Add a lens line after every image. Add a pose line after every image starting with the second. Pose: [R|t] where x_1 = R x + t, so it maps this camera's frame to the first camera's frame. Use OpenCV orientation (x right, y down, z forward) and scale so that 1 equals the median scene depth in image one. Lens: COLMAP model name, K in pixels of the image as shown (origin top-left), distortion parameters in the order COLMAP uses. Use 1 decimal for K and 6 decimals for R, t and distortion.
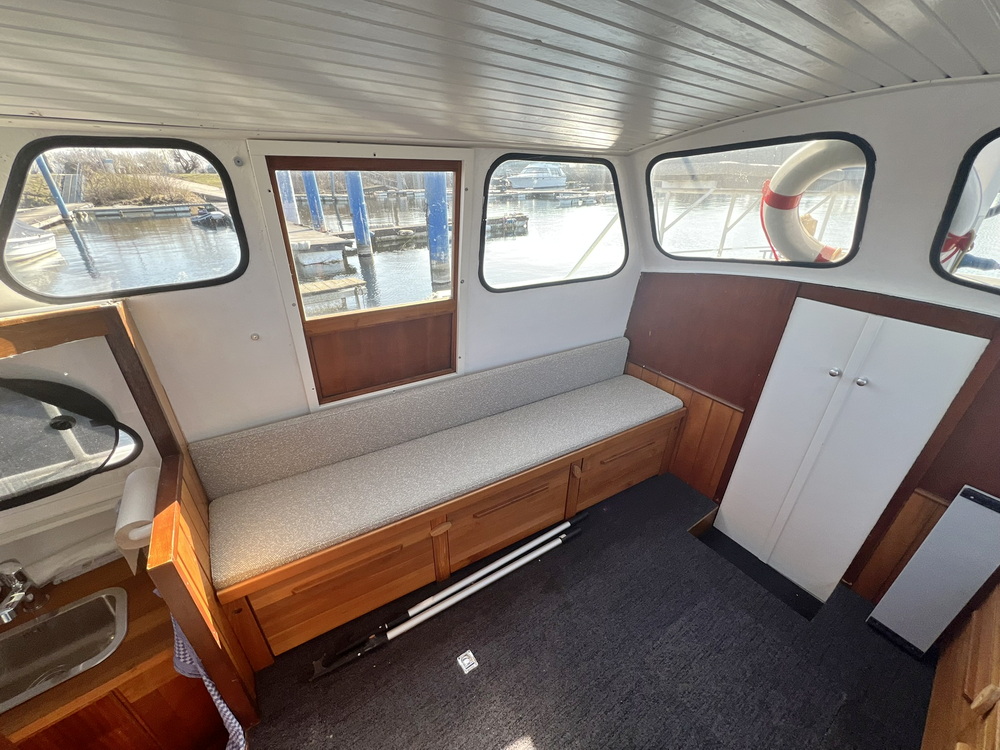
lens RADIAL K [[397.6, 0, 502.2], [0, 397.6, 377.8], [0, 0, 1]] dist [-0.000969, -0.000309]
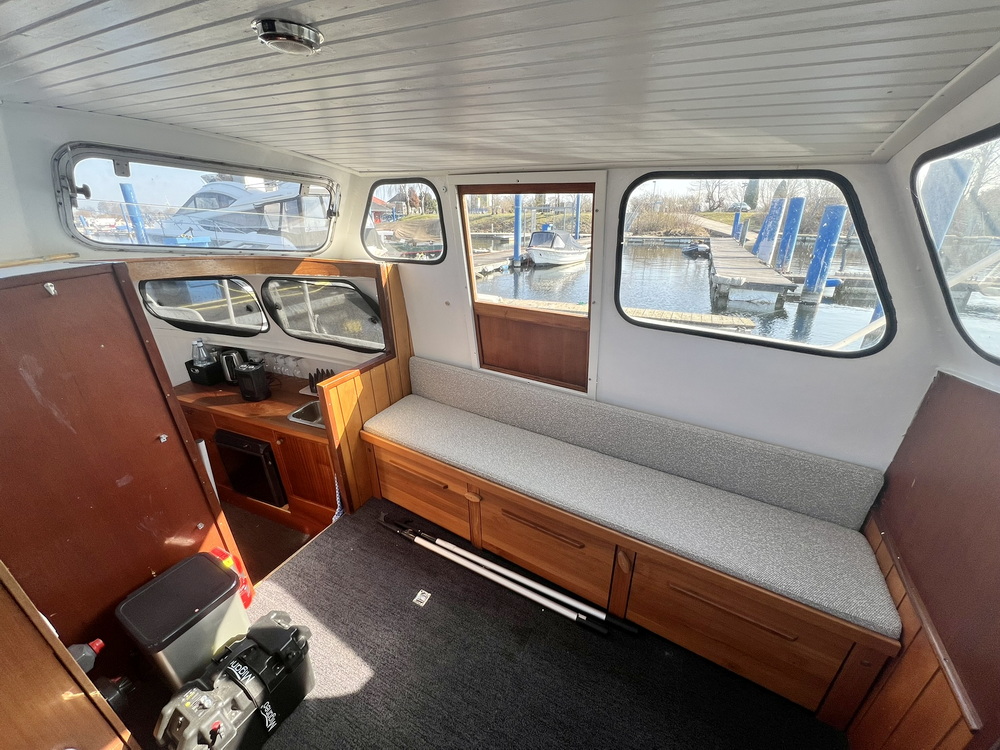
lens RADIAL K [[397.6, 0, 498.5], [0, 397.6, 376.2], [0, 0, 1]] dist [-0.000969, -0.000309]
pose [[0.478032, 0.353258, -0.804173, 0.669397], [-0.395864, 0.903948, 0.161770, -0.149138], [0.784077, 0.241012, 0.571959, 0.309003]]
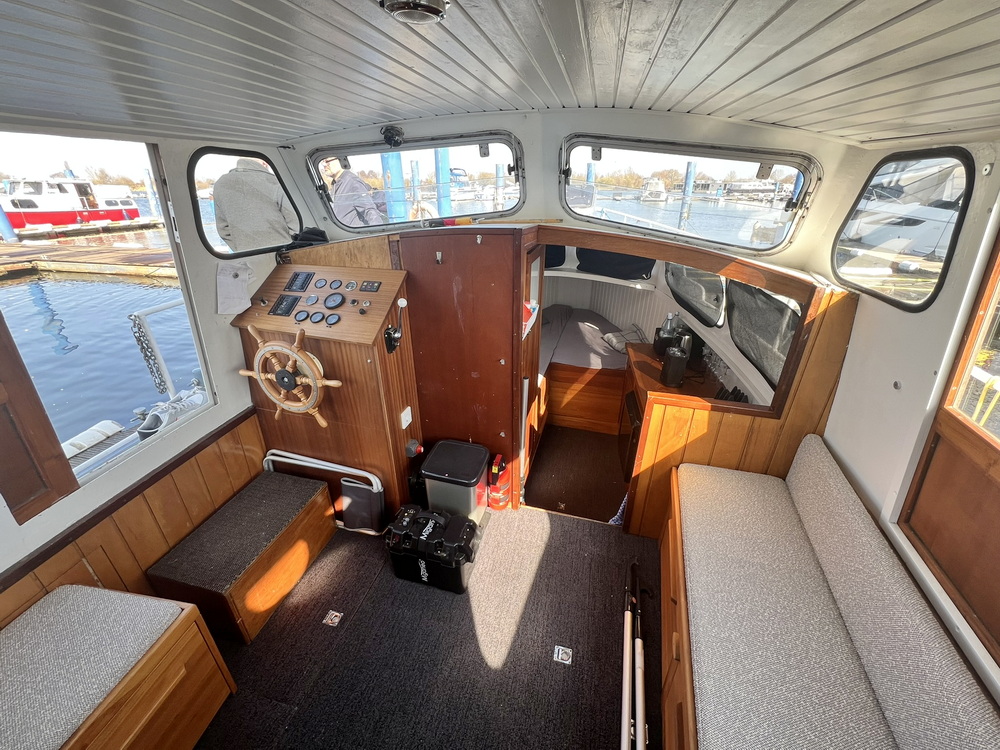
lens RADIAL K [[397.6, 0, 503.0], [0, 397.6, 376.9], [0, 0, 1]] dist [-0.000969, -0.000309]
pose [[-0.750624, 0.286300, -0.595479, 0.389269], [-0.313699, 0.638769, 0.702543, -0.369472], [0.581512, 0.714147, -0.389664, 0.721415]]
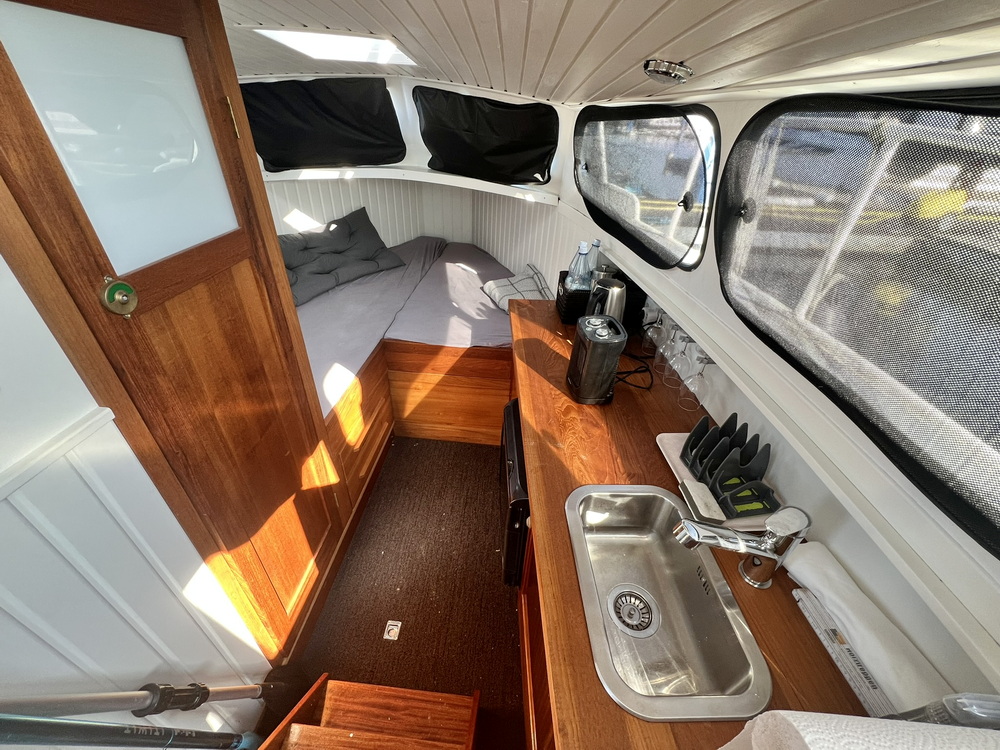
lens RADIAL K [[397.6, 0, 503.9], [0, 397.6, 367.4], [0, 0, 1]] dist [-0.000969, -0.000309]
pose [[-0.609400, 0.399878, -0.684638, -0.518444], [-0.413898, 0.576058, 0.704873, 0.091669], [0.676254, 0.712920, -0.185540, 0.496151]]
